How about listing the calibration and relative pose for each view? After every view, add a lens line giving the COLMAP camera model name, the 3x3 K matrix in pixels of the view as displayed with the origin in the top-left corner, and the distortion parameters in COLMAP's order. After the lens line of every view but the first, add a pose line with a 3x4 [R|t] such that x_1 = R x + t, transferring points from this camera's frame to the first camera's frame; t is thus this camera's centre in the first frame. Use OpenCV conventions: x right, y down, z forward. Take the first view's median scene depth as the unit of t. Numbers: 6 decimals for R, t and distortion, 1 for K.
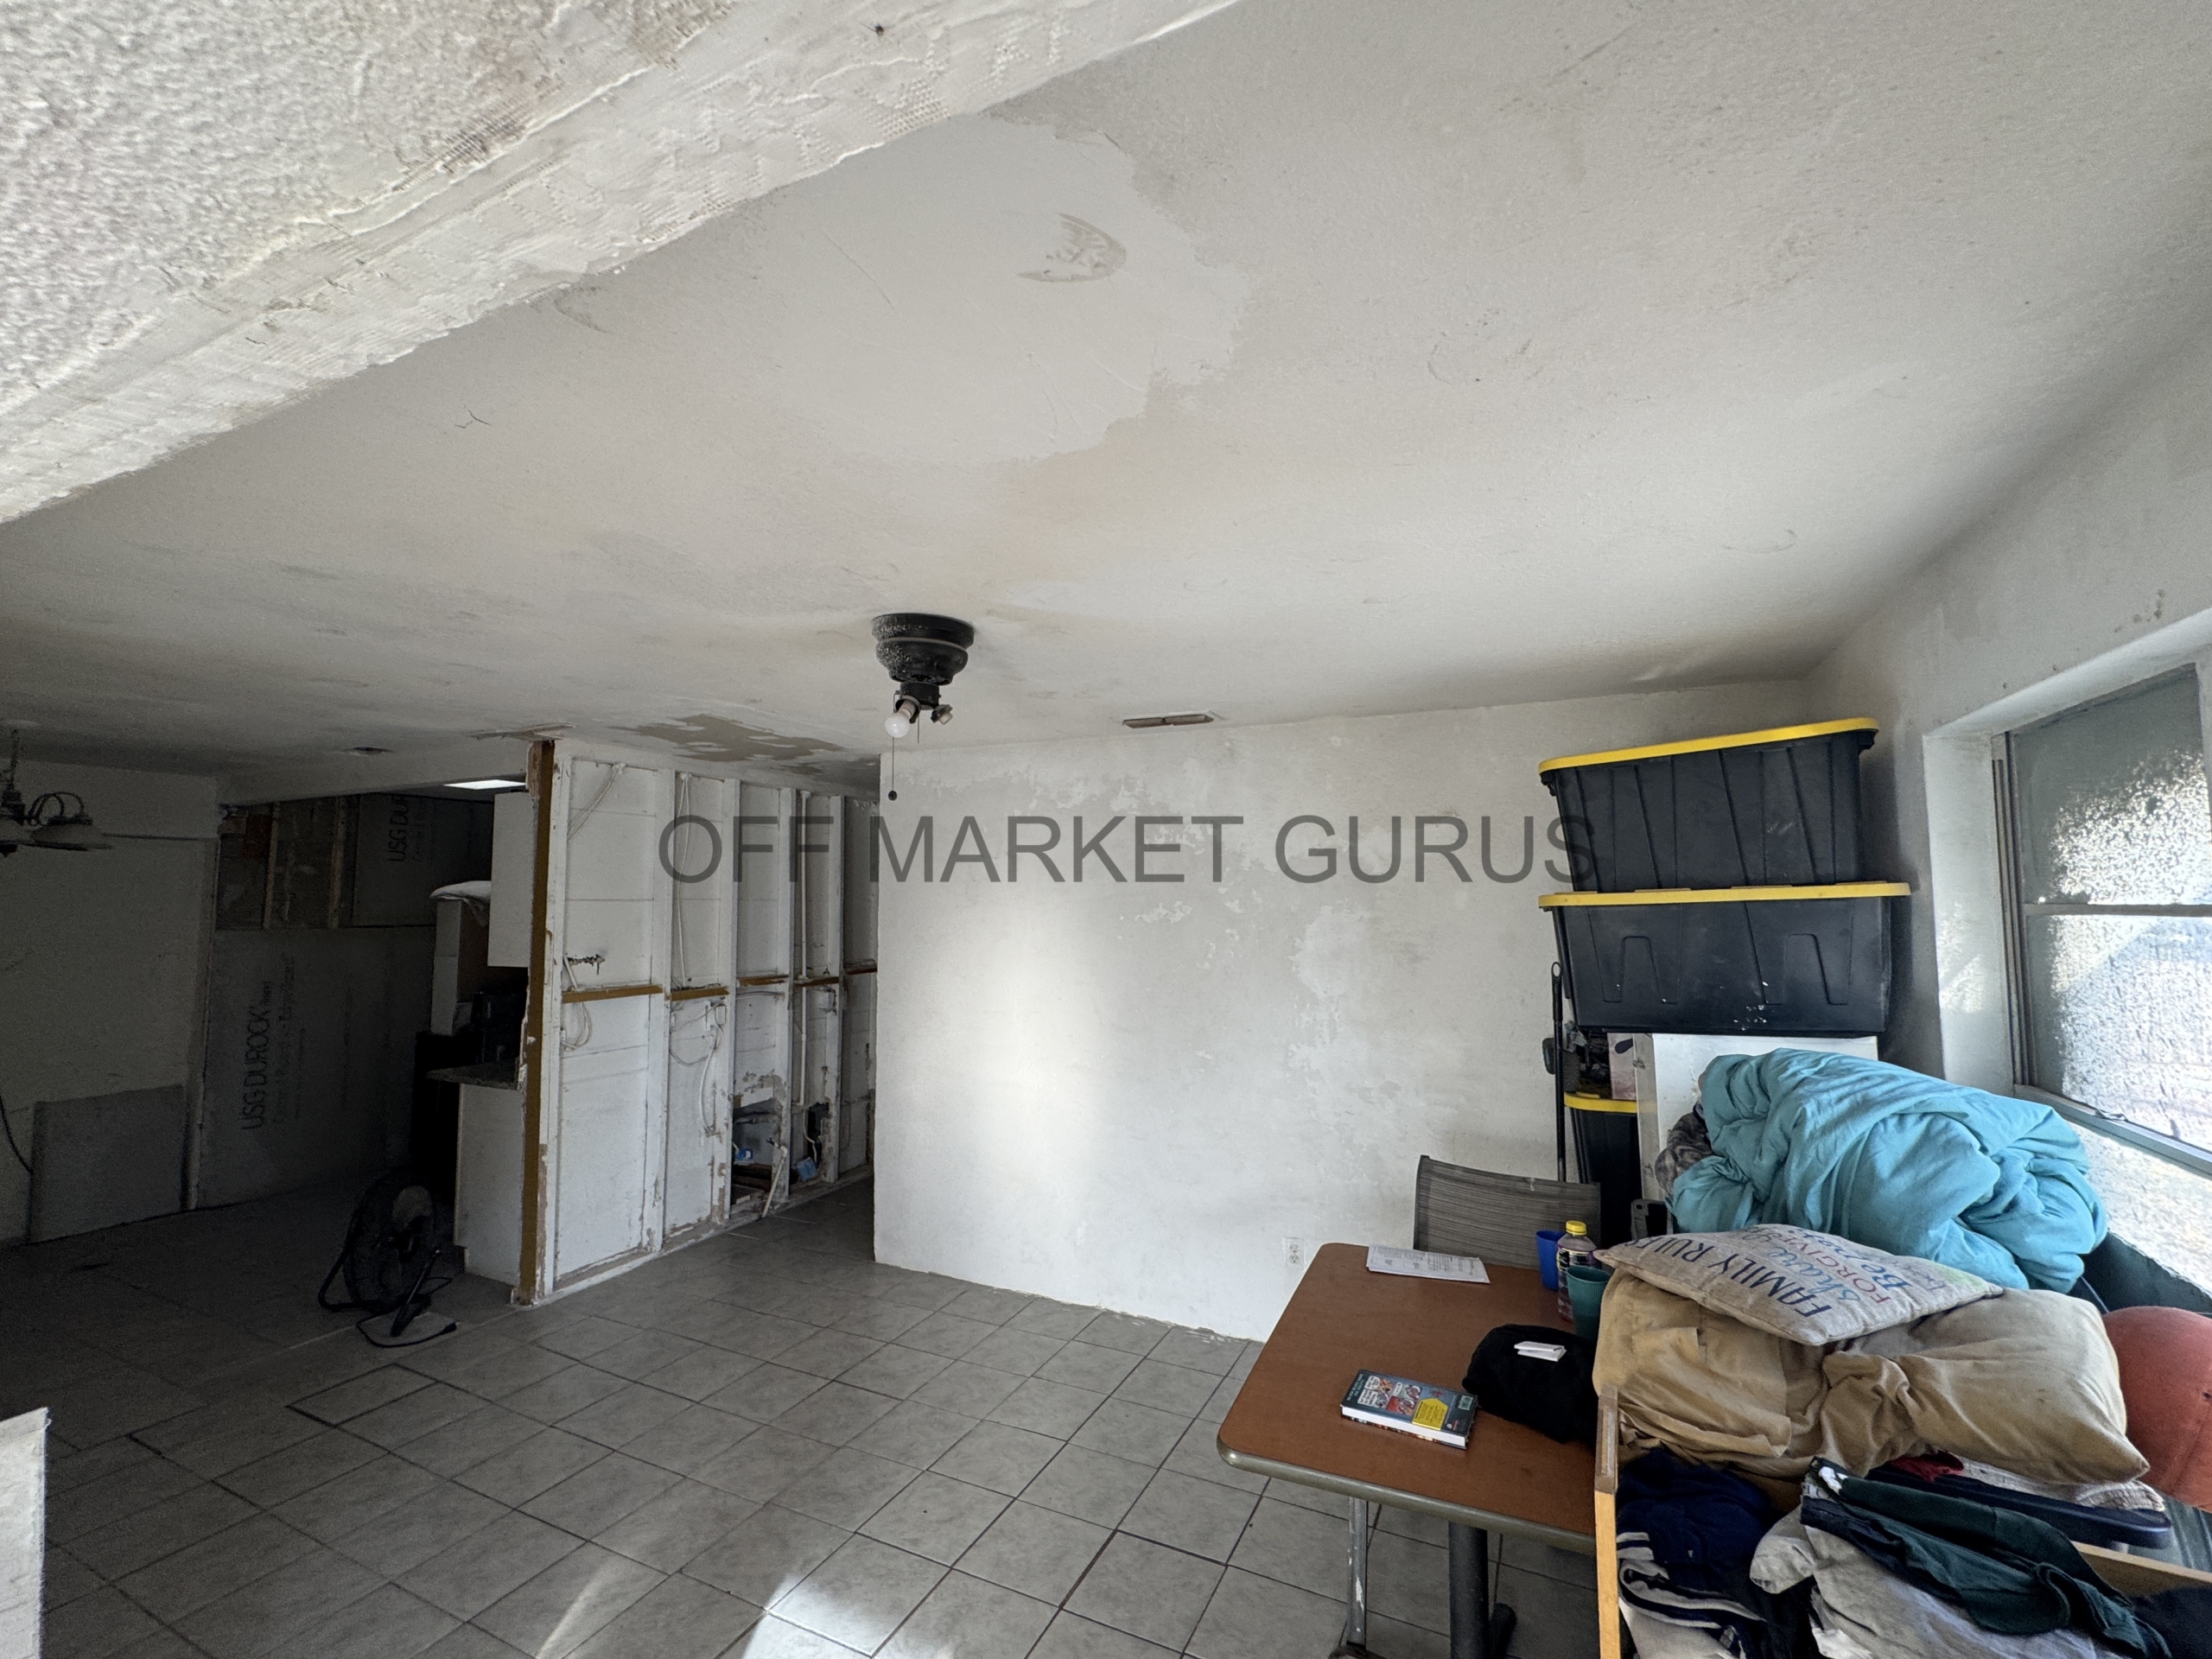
lens RADIAL K [[942.6, 0, 1104.5], [0, 942.6, 831.9], [0, 0, 1]] dist [-0.001348, 0.000501]
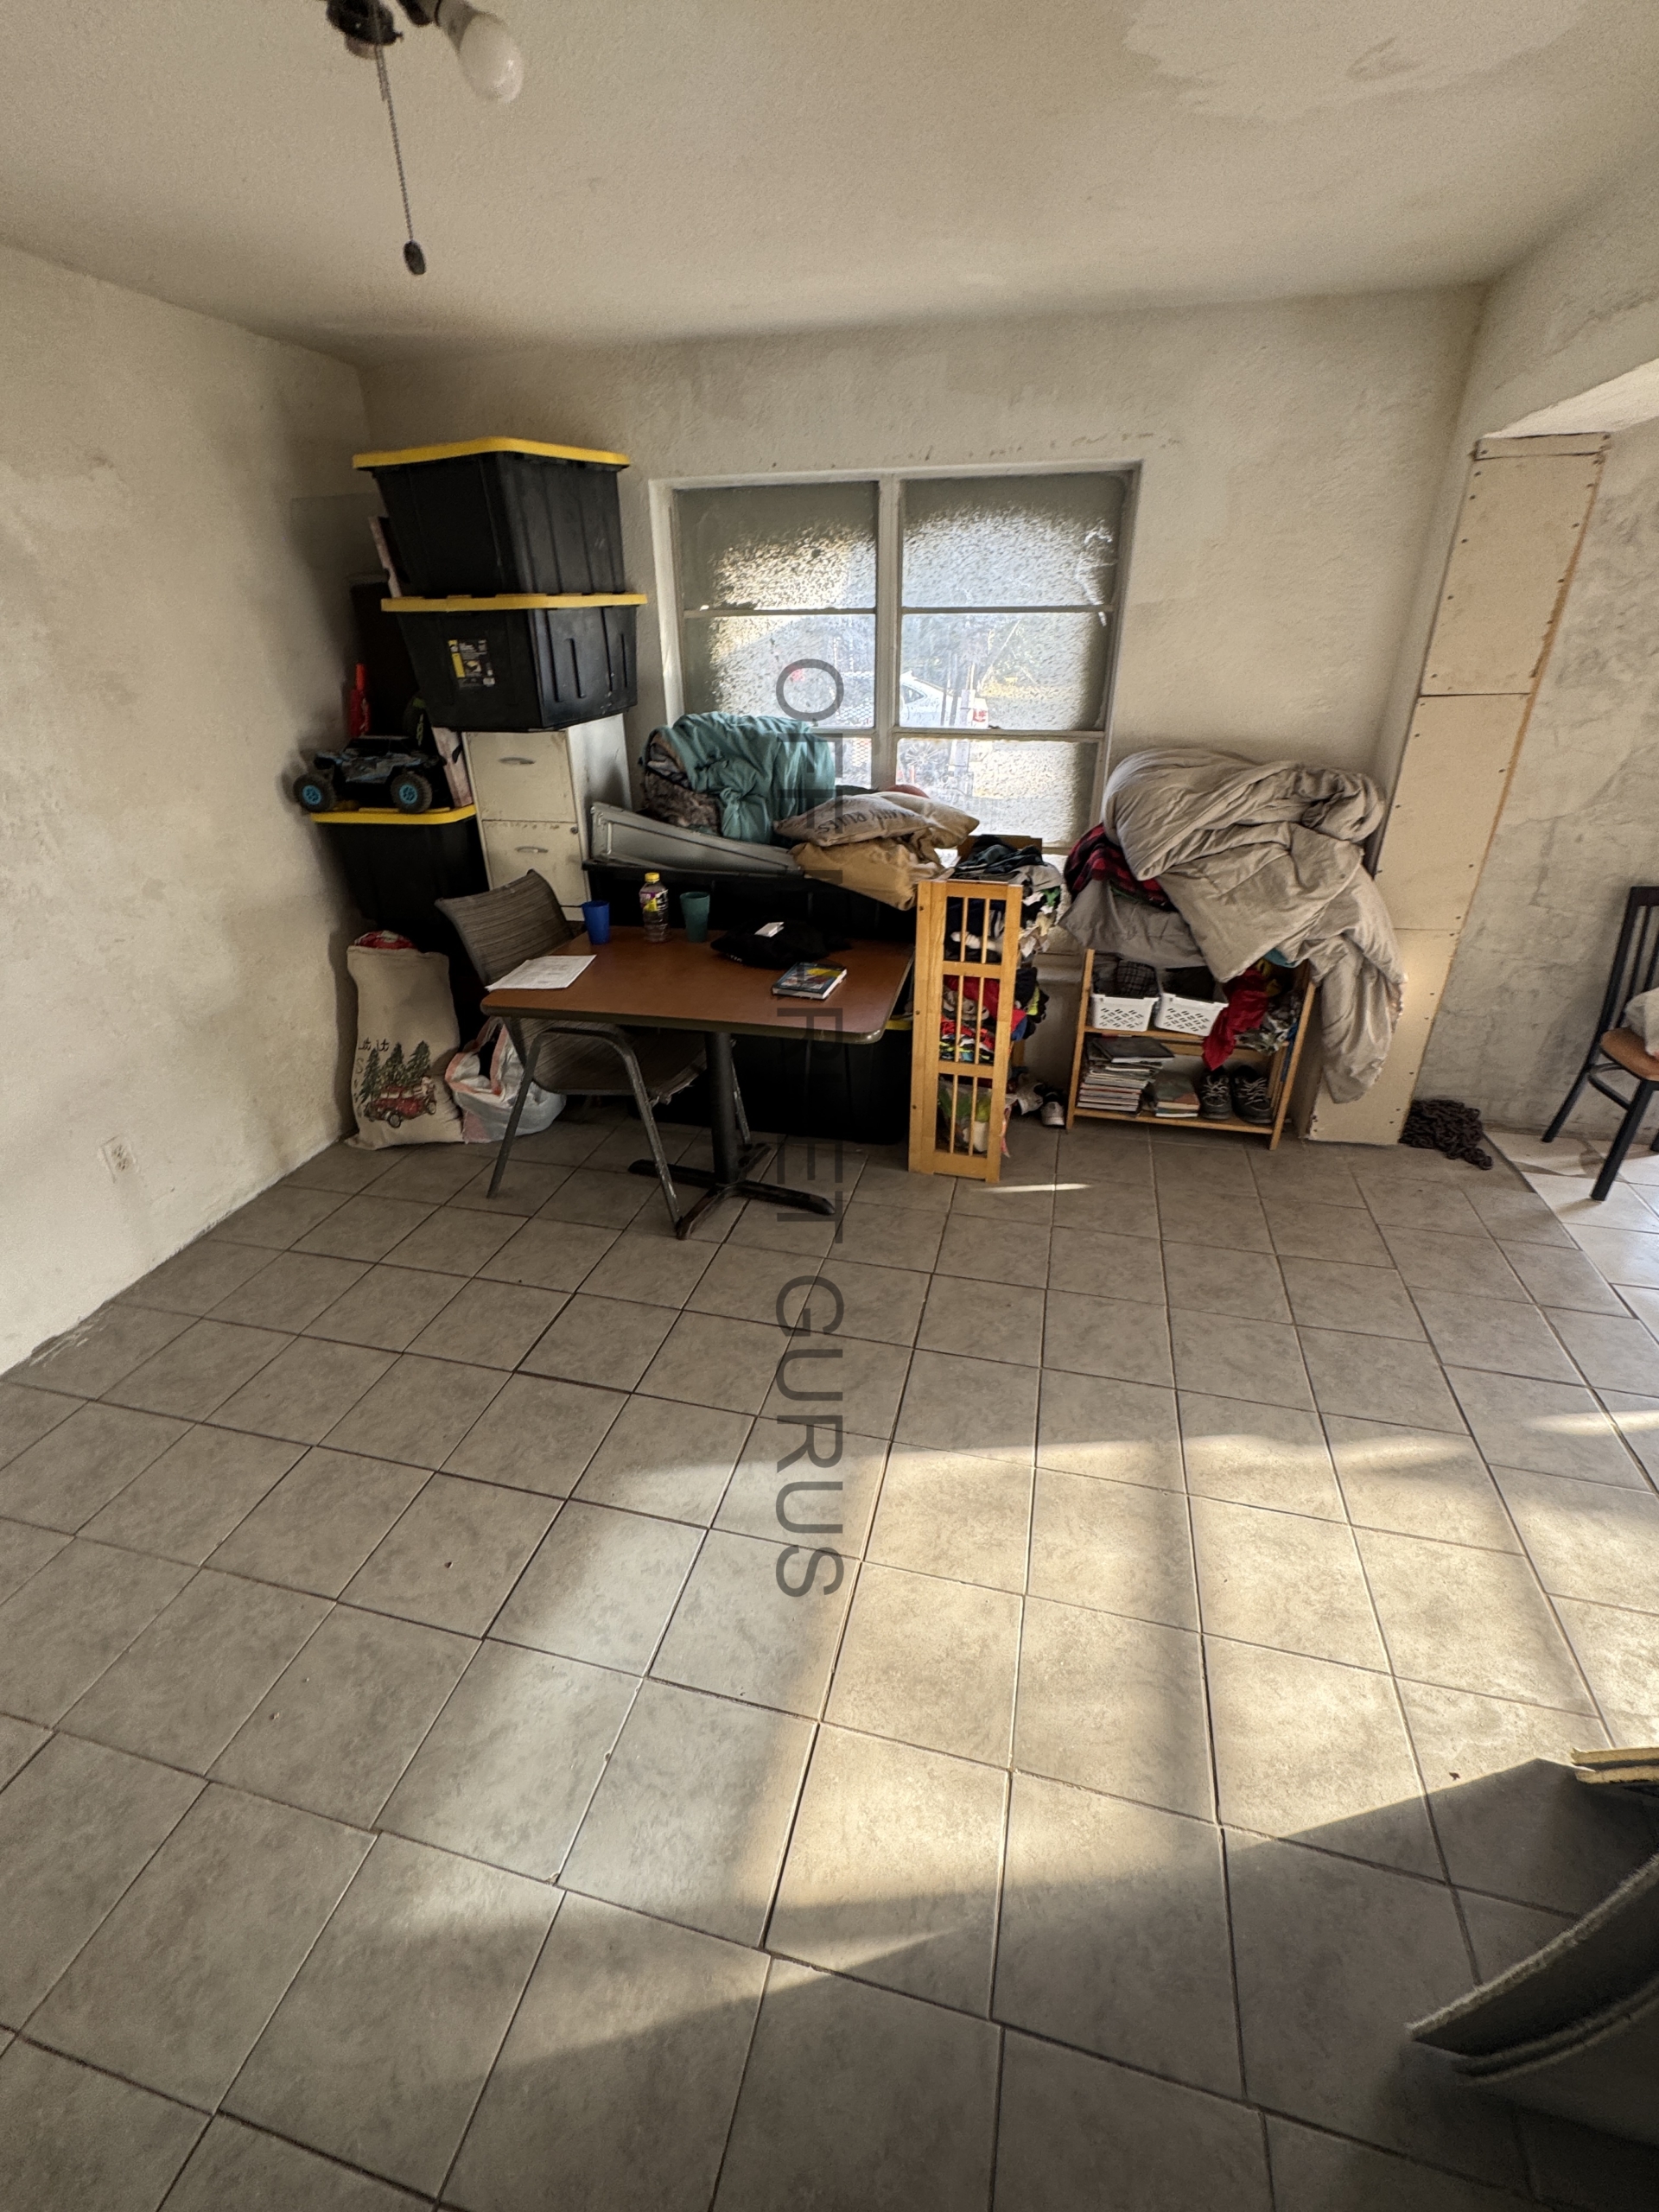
lens RADIAL K [[936.4, 0, 829.5], [0, 936.4, 1106.0], [0, 0, 1]] dist [-0.003098, -0.000462]
pose [[-0.203062, -0.441490, 0.873987, -1.005590], [-0.063415, 0.896639, 0.438198, 0.131207], [-0.977110, 0.033557, -0.210070, 1.219570]]
